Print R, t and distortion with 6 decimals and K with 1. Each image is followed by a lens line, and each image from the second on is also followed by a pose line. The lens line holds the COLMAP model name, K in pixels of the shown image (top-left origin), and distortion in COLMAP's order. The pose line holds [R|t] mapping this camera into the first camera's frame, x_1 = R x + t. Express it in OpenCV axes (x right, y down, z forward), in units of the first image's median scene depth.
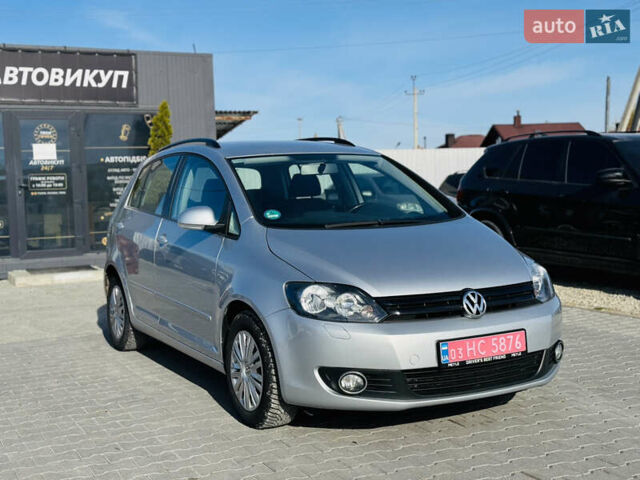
lens RADIAL K [[924.5, 0, 318.5], [0, 924.5, 240.4], [0, 0, 1]] dist [0.104500, 0.000000]
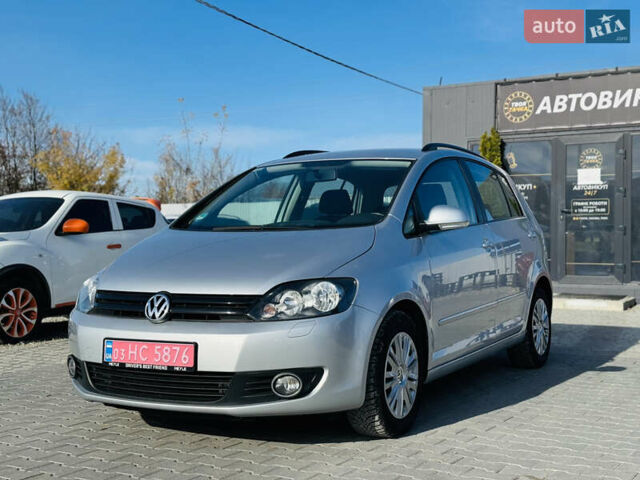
lens RADIAL K [[924.5, 0, 318.9], [0, 924.5, 239.8], [0, 0, 1]] dist [0.104500, 0.000000]
pose [[0.524121, 0.032691, -0.851016, 0.403068], [-0.070525, 0.997497, -0.005117, -0.002791], [0.848719, 0.062700, 0.525114, 0.243775]]
